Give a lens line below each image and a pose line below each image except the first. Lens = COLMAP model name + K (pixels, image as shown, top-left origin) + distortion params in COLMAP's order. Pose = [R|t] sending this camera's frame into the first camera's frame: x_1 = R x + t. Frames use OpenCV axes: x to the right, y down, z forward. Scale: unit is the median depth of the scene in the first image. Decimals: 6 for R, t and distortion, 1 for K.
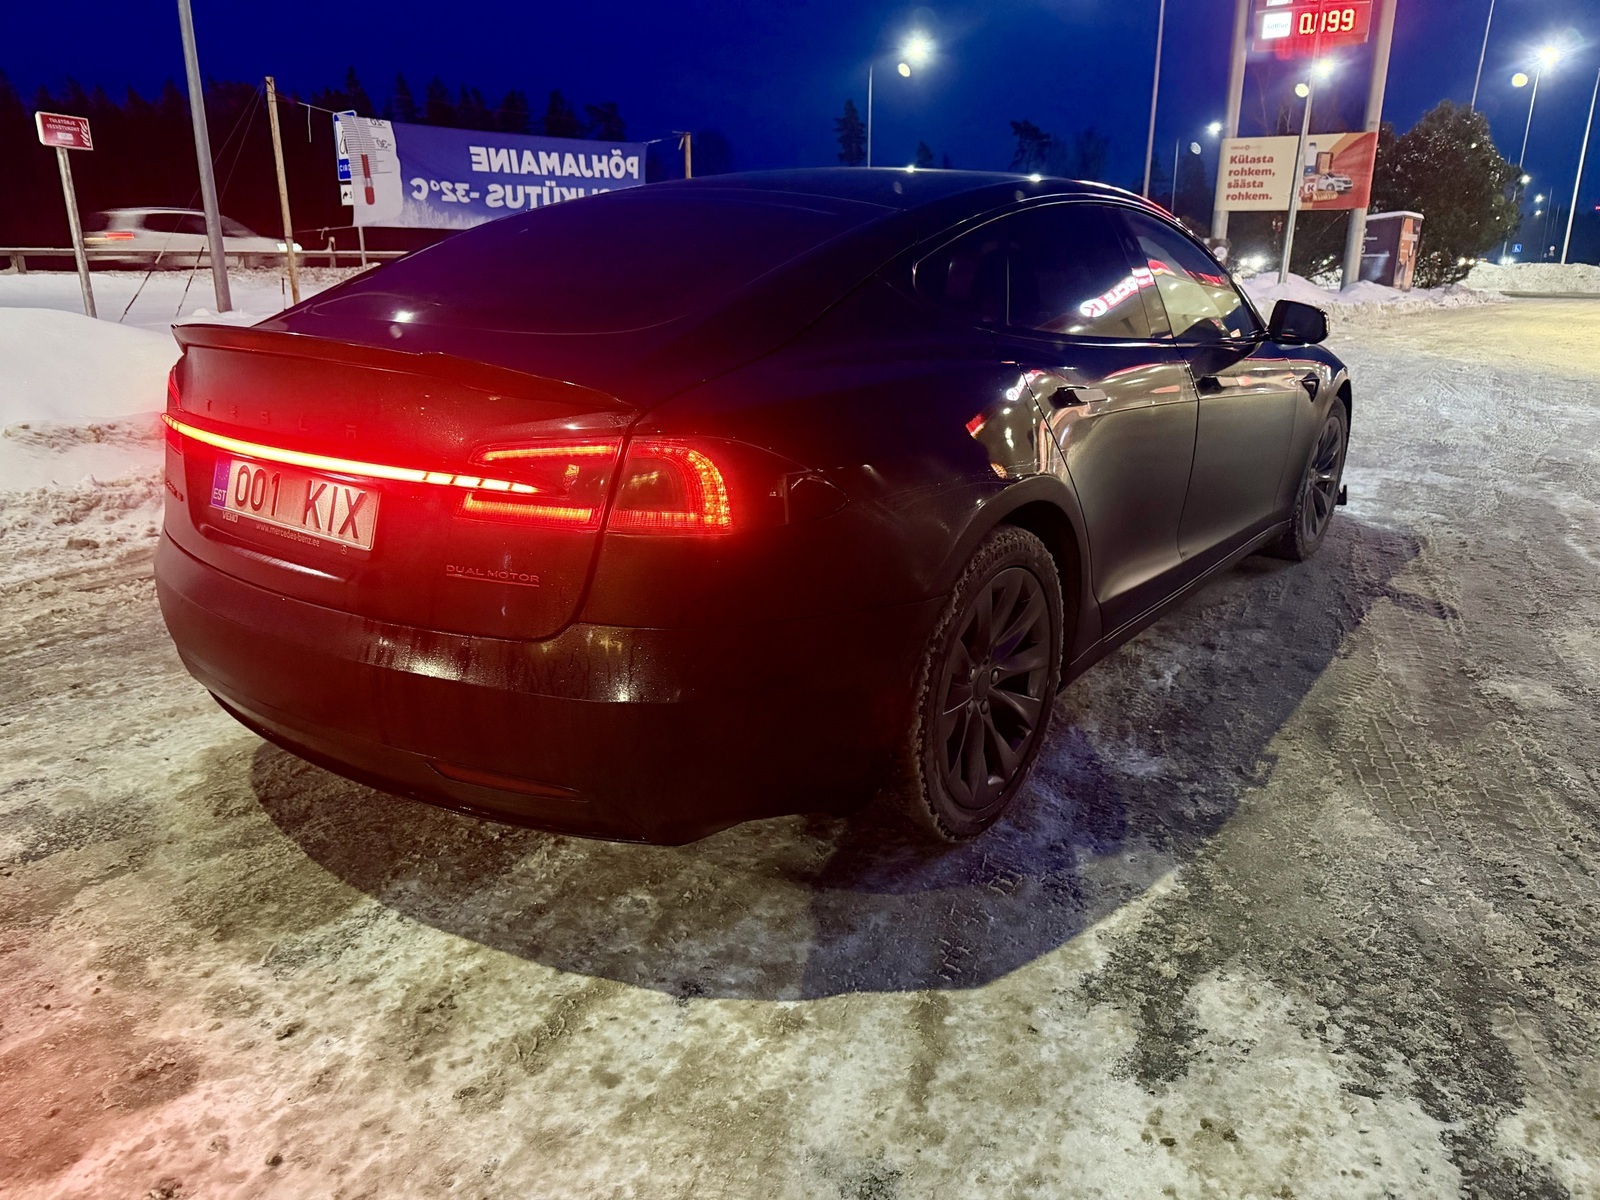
lens RADIAL K [[1131.7, 0, 800.0], [0, 1131.7, 600.0], [0, 0, 1]] dist [0.028795, -0.042793]
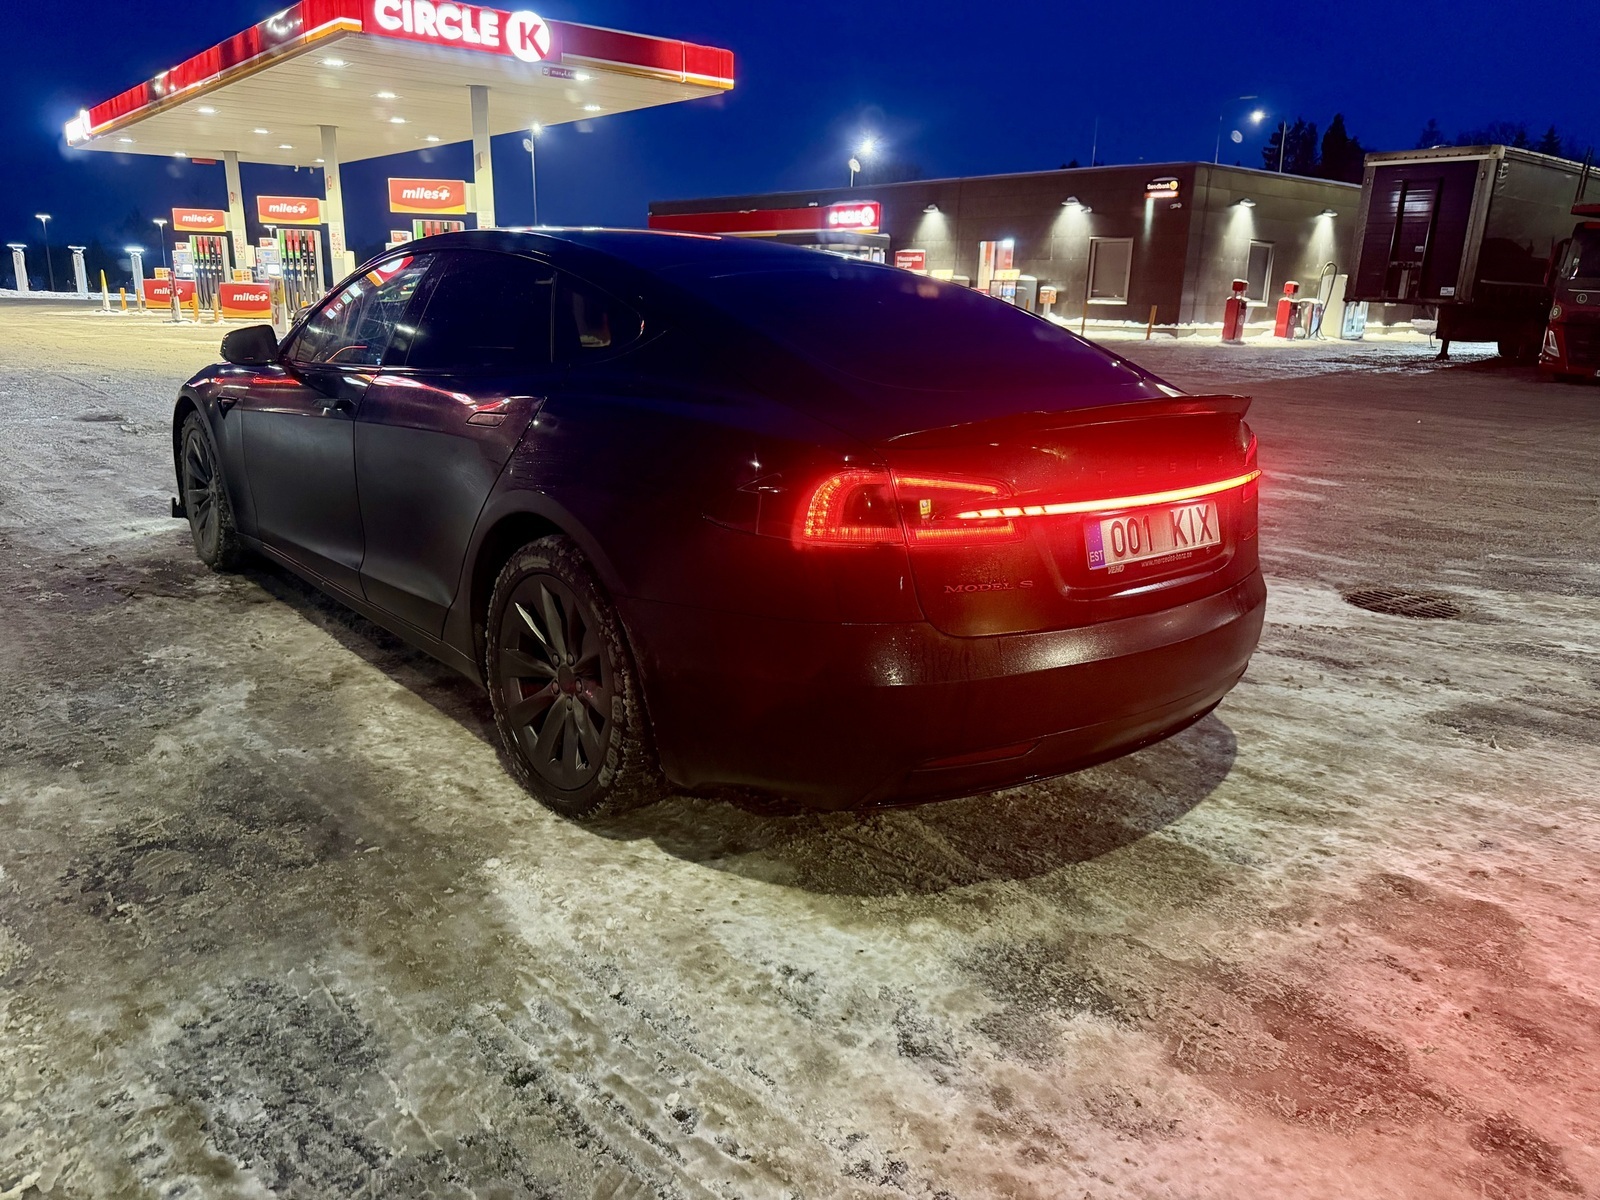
lens RADIAL K [[1133.5, 0, 783.9], [0, 1133.5, 600.0], [0, 0, 1]] dist [0.022638, -0.039719]
pose [[0.227342, -0.260491, 0.938328, -1.755057], [0.259157, 0.944996, 0.199552, -0.378695], [-0.938698, 0.197808, 0.282345, 1.076482]]
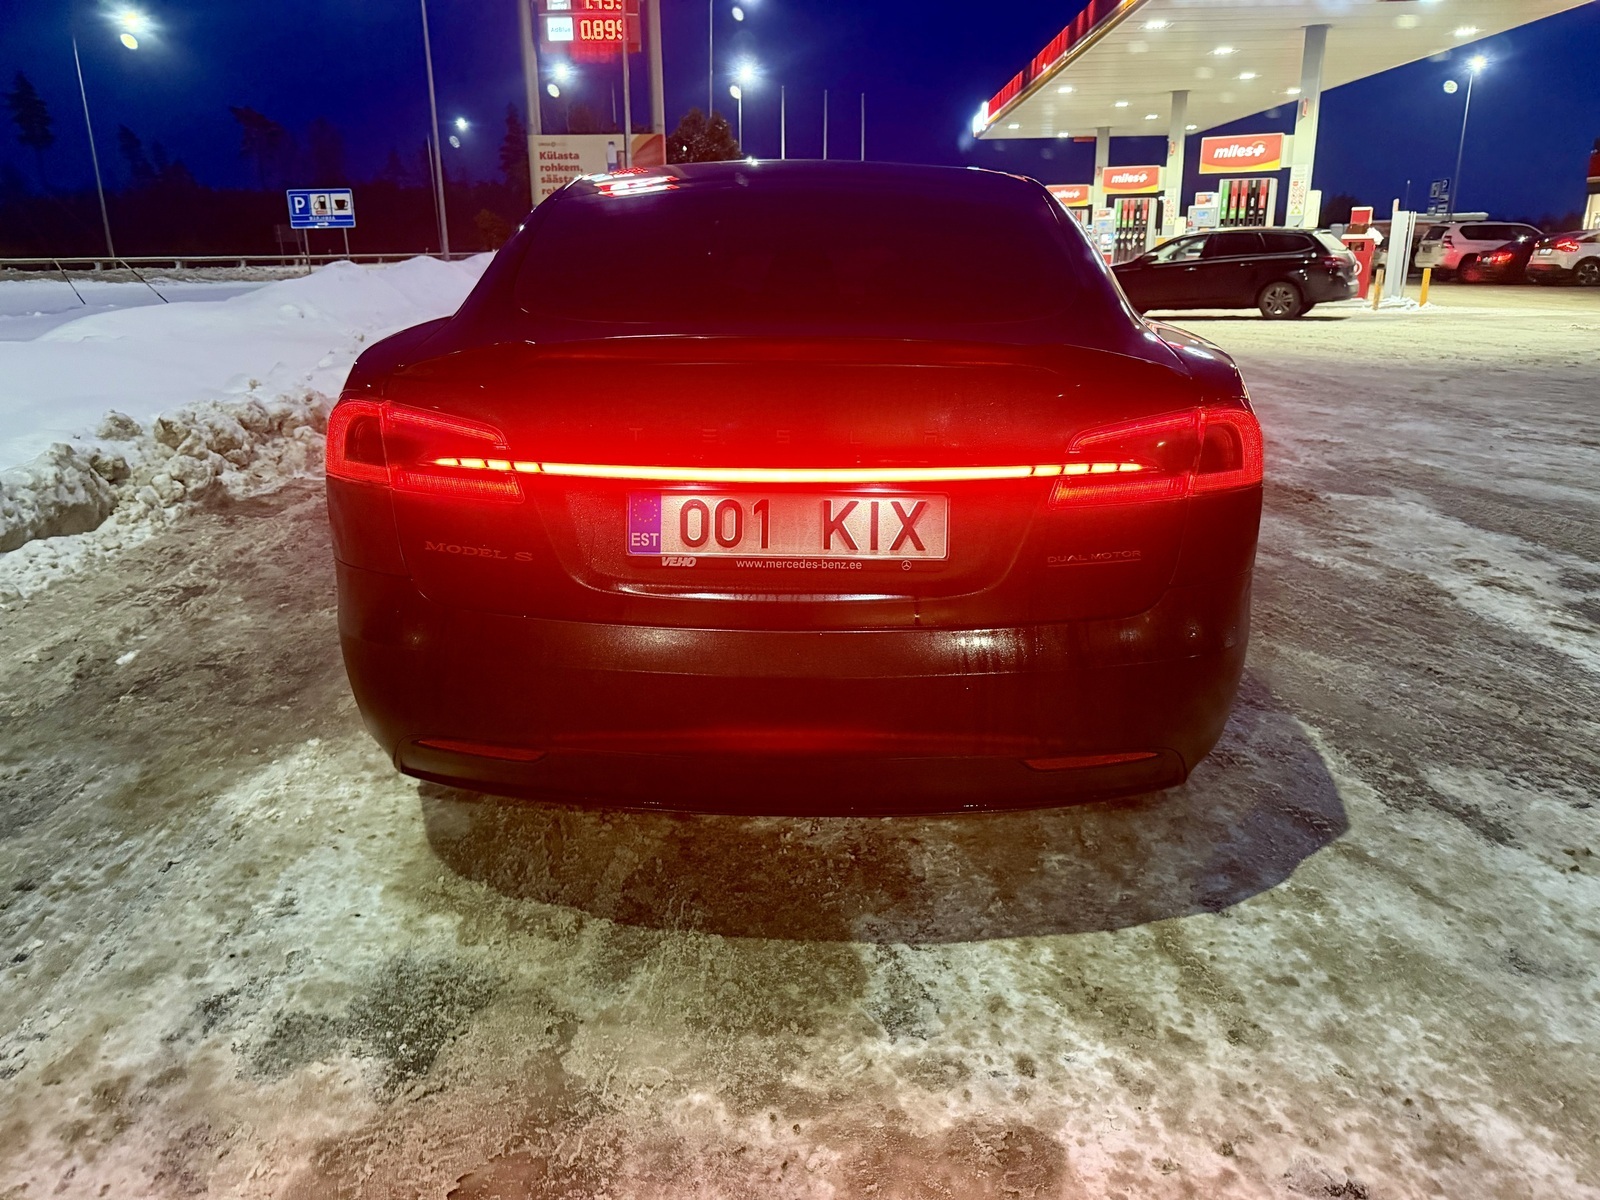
lens RADIAL K [[1133.5, 0, 783.9], [0, 1133.5, 600.0], [0, 0, 1]] dist [0.022638, -0.039719]
pose [[0.825867, -0.181115, 0.533985, -0.959821], [0.178355, 0.982295, 0.057326, -0.084876], [-0.534914, 0.047895, 0.843548, 0.265951]]
